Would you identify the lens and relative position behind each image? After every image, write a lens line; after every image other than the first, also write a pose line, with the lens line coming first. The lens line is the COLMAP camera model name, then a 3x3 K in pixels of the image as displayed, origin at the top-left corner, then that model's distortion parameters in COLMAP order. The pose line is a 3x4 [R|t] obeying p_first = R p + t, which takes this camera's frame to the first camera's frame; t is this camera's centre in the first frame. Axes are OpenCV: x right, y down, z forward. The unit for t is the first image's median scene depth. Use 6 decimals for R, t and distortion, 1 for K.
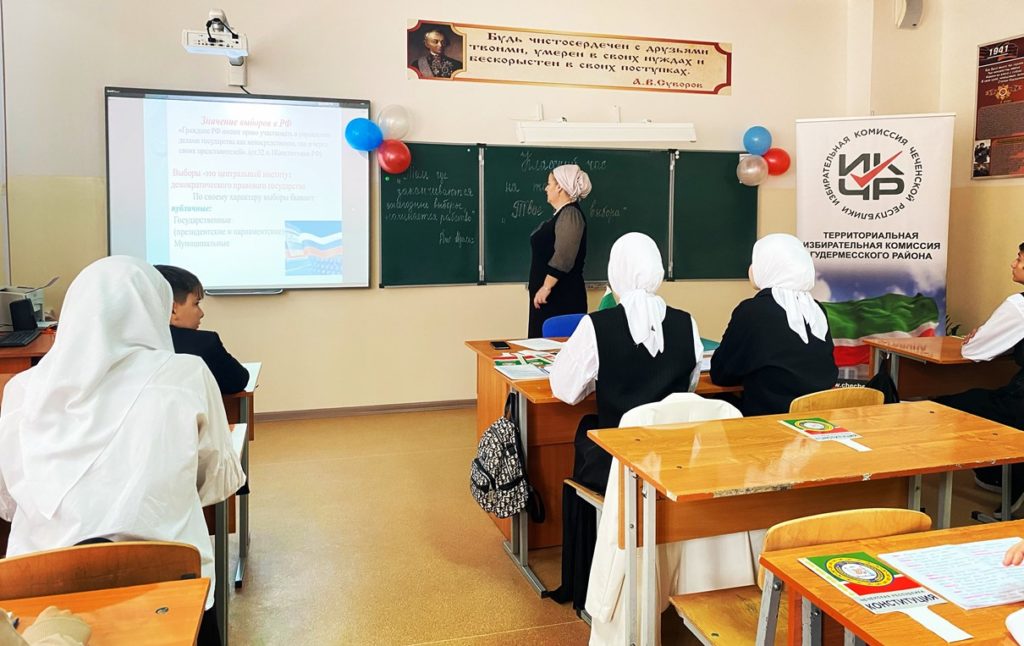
lens RADIAL K [[893.9, 0, 535.6], [0, 893.9, 238.0], [0, 0, 1]] dist [0.121491, 0.033525]
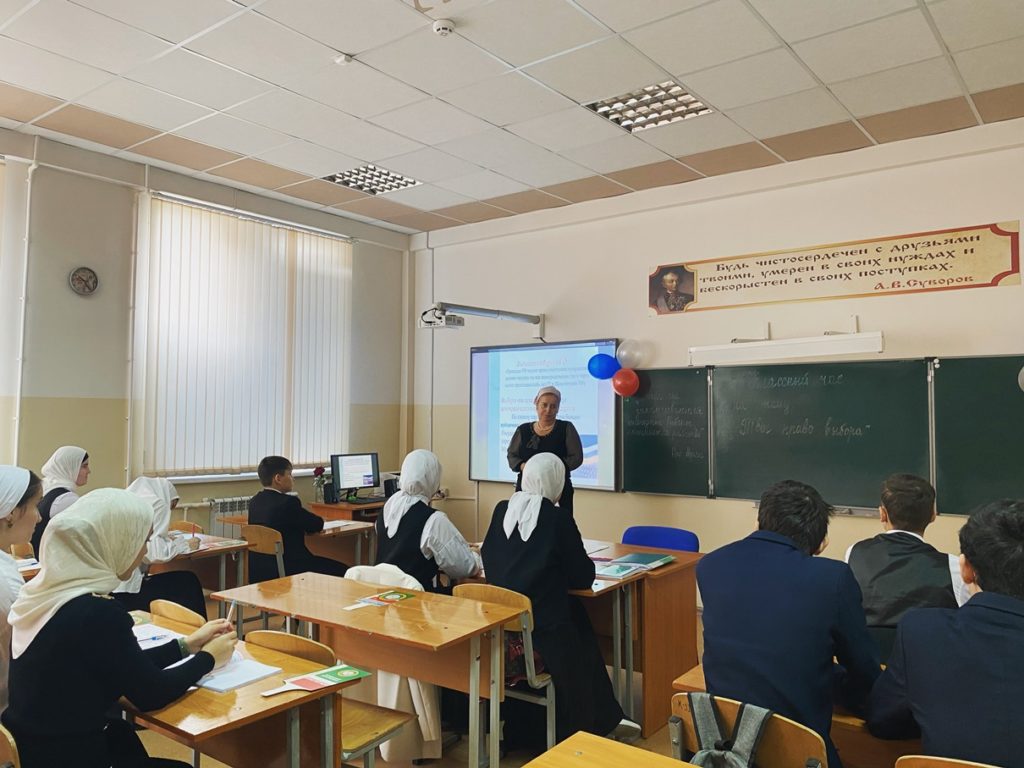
lens RADIAL K [[783.9, 0, 504.6], [0, 783.9, 384.8], [0, 0, 1]] dist [0.031436, -0.023819]
pose [[0.555645, -0.047419, -0.830066, 0.572891], [-0.045814, 0.995109, -0.087515, 0.011578], [0.830156, 0.086657, 0.550755, 0.266907]]
